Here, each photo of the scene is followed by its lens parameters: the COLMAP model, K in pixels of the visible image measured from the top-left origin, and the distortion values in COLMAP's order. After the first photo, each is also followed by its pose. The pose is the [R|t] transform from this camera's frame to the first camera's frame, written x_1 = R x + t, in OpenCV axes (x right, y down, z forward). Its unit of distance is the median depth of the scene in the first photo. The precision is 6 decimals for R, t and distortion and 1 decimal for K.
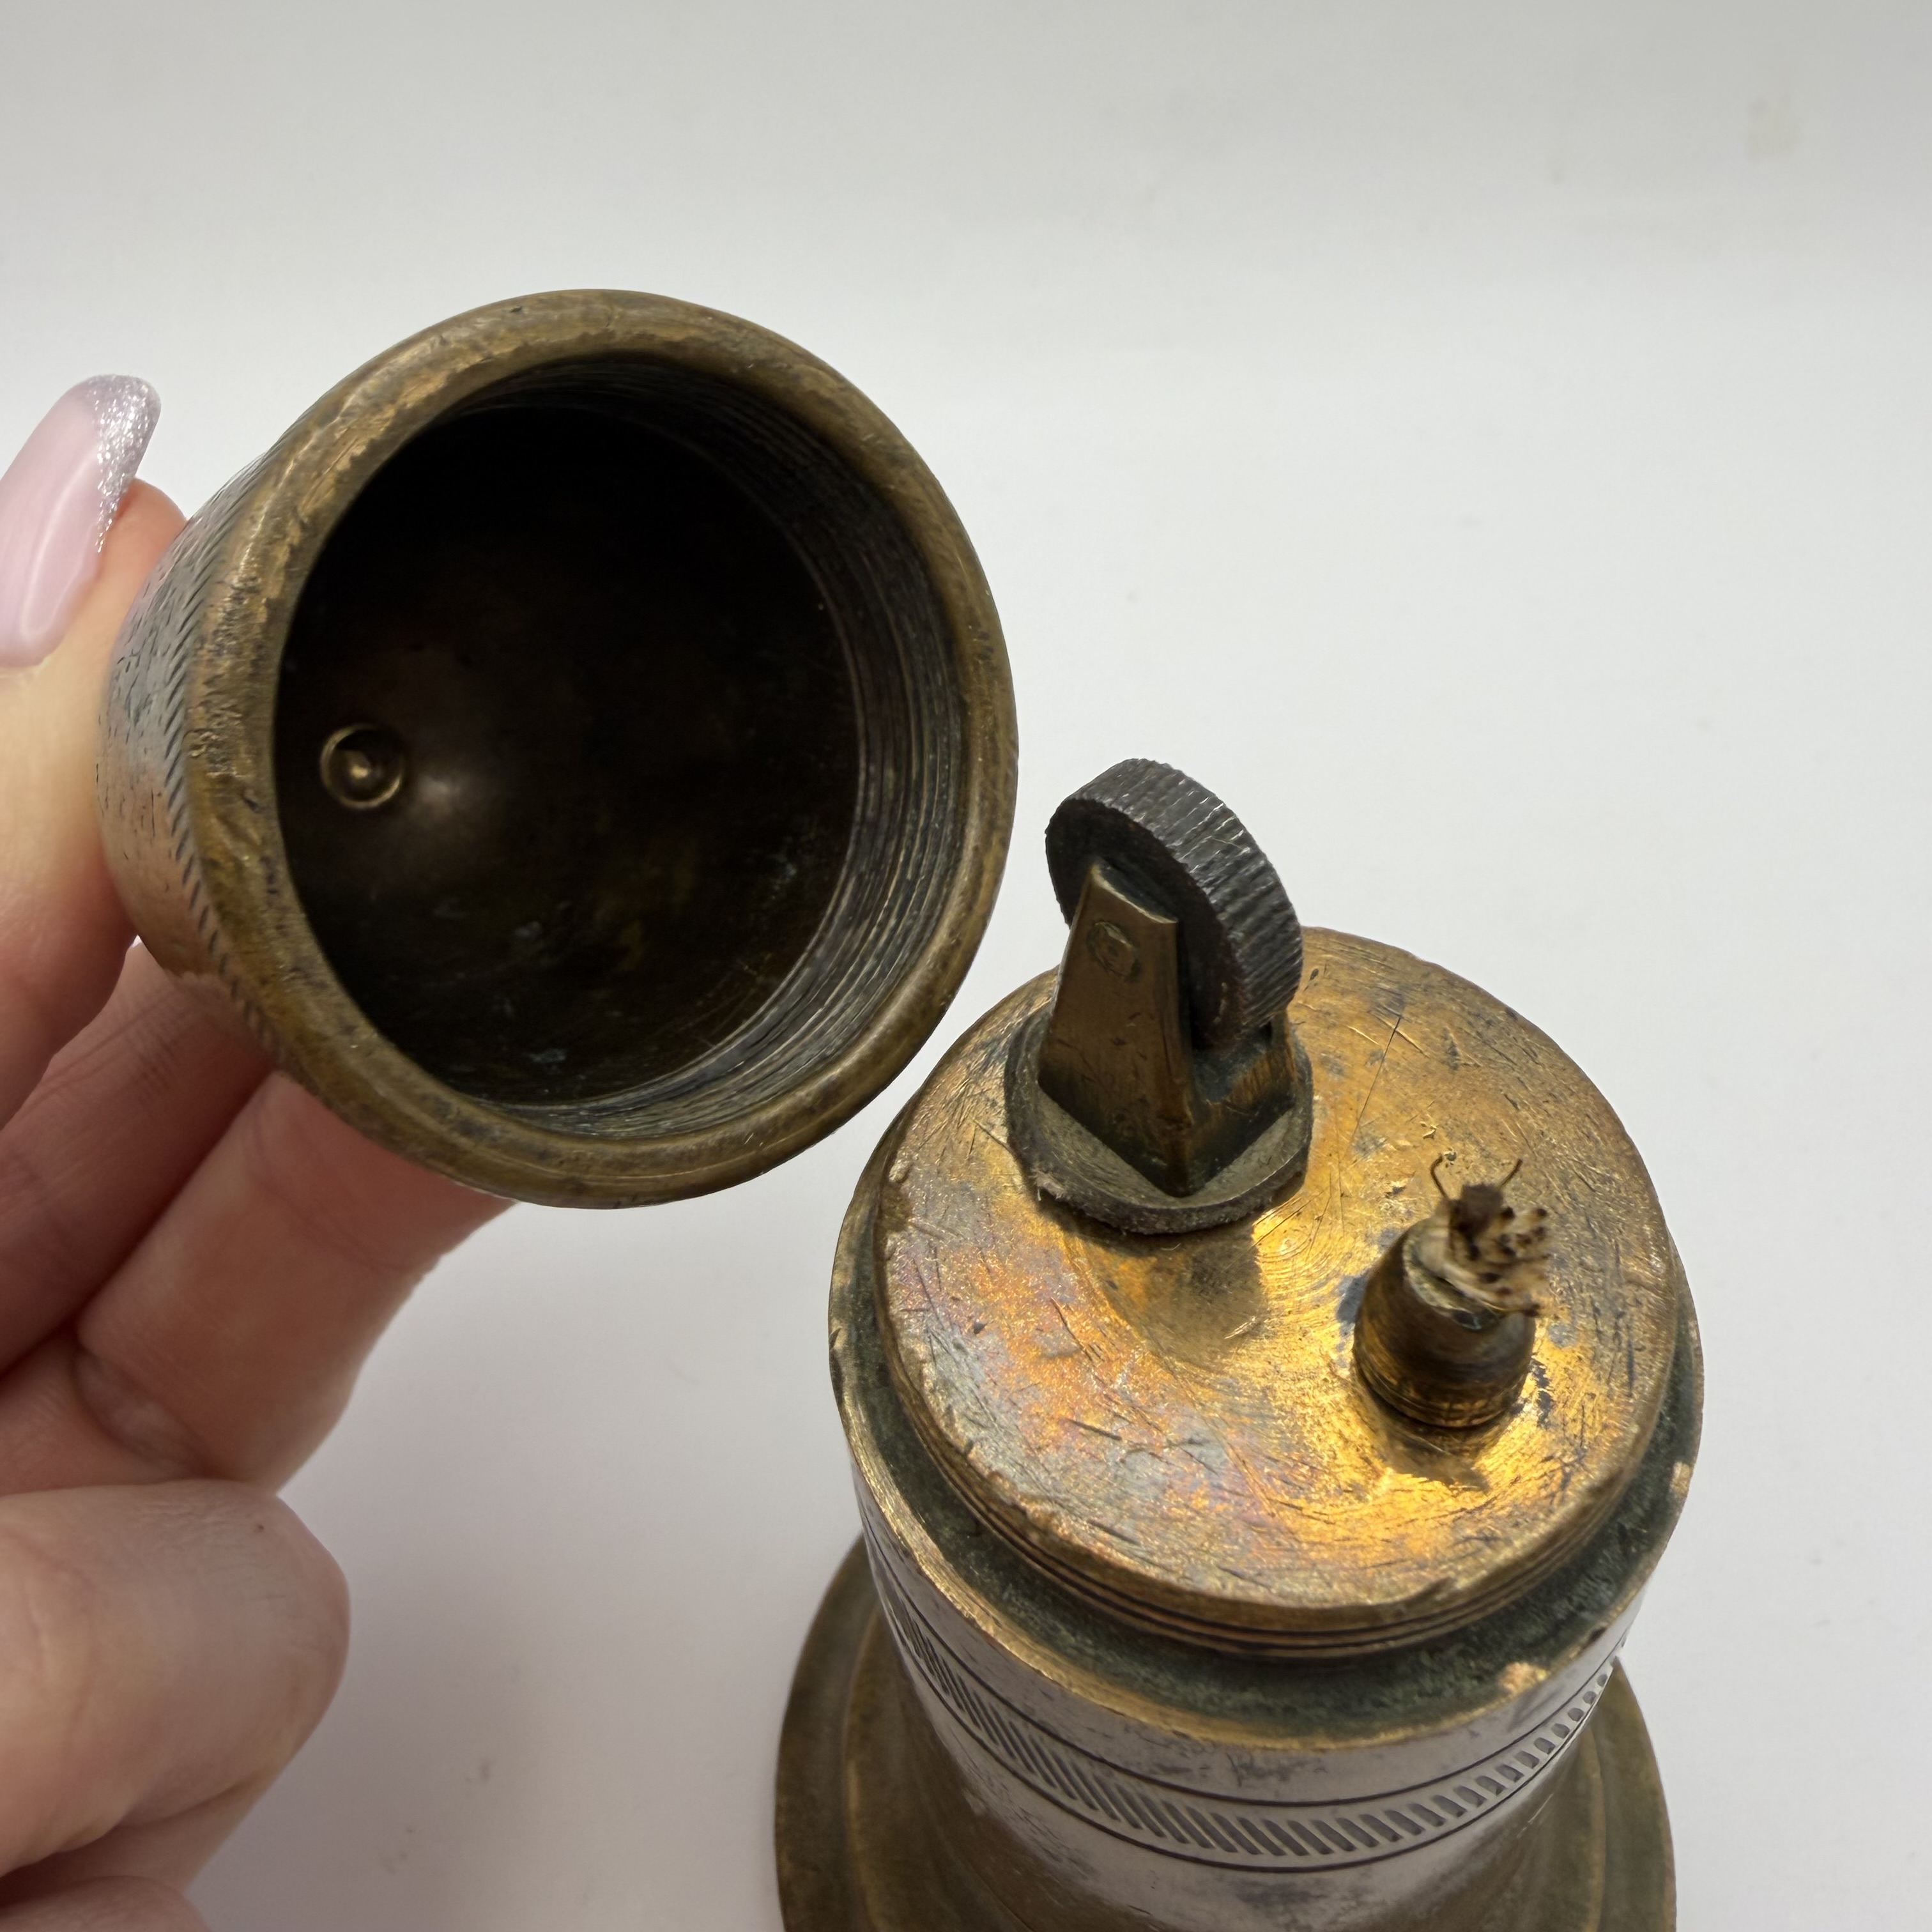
lens RADIAL K [[1756.2, 0, 933.4], [0, 1756.2, 962.1], [0, 0, 1]] dist [0.010930, 0.026676]
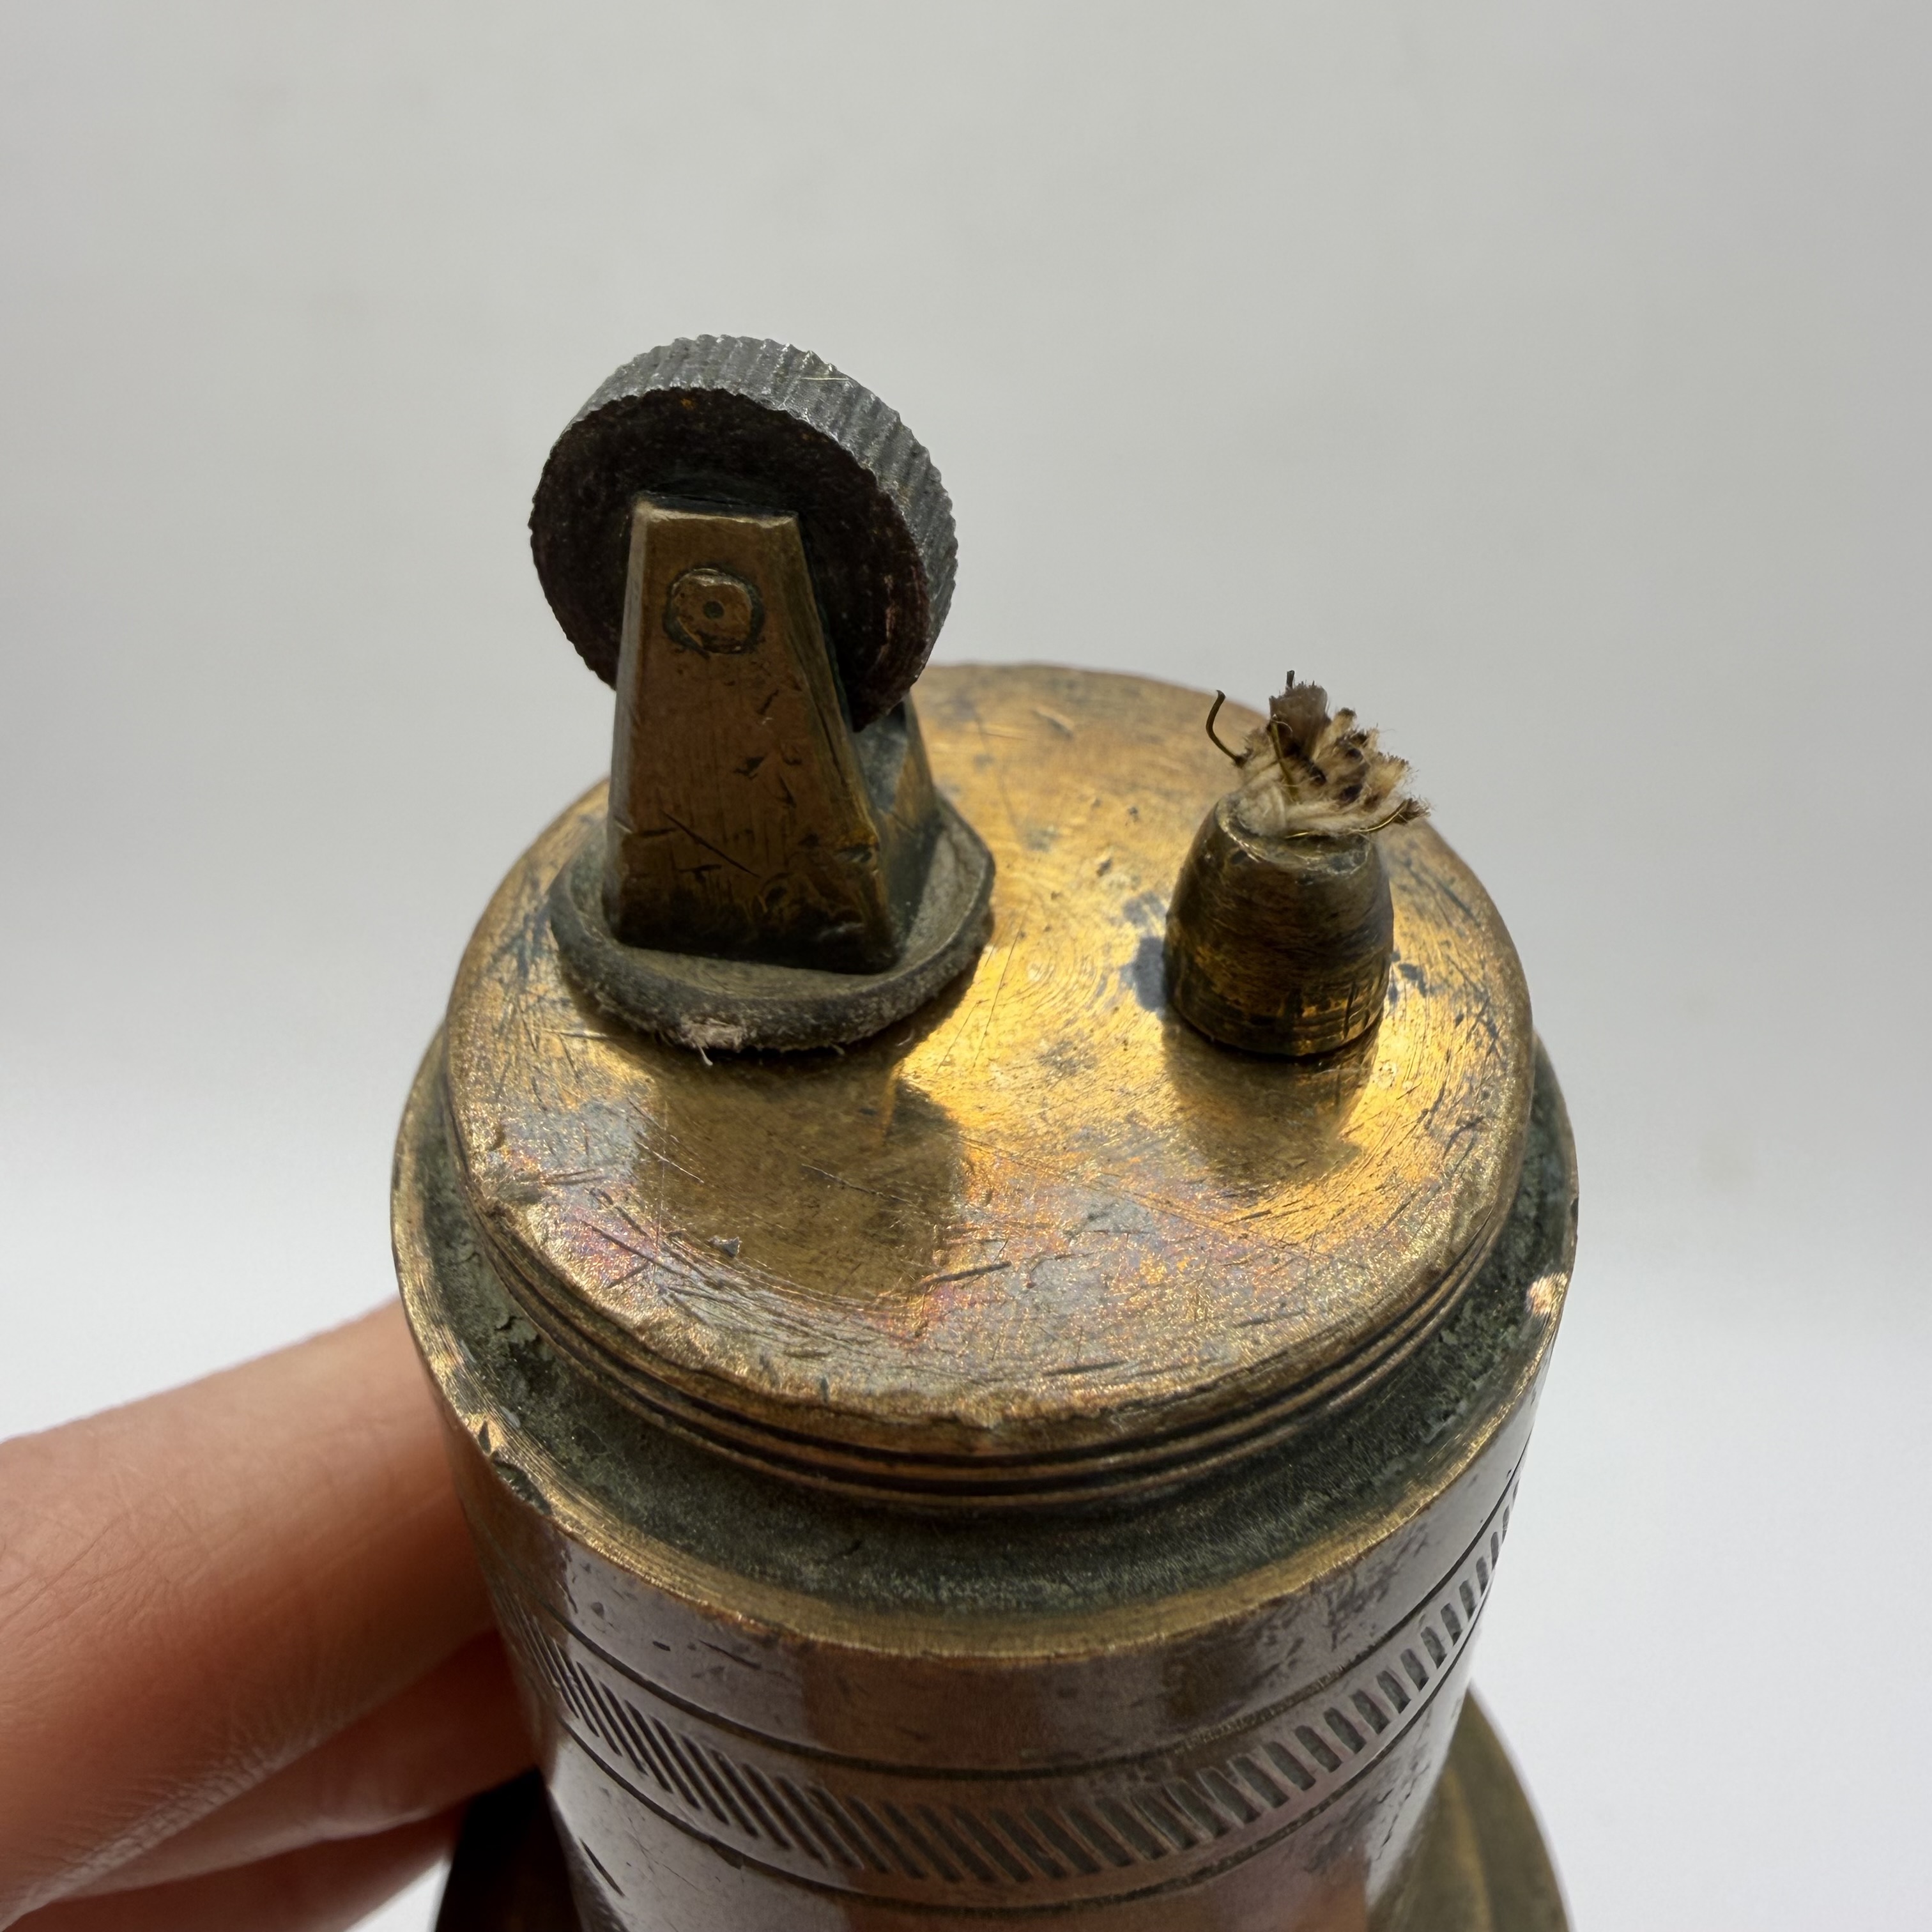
lens RADIAL K [[1756.2, 0, 933.4], [0, 1756.2, 962.1], [0, 0, 1]] dist [0.010930, 0.026676]
pose [[0.786155, -0.341769, 0.514932, -0.235799], [0.429084, 0.901480, -0.056762, 0.196698], [-0.444801, 0.265572, 0.855350, 0.406450]]
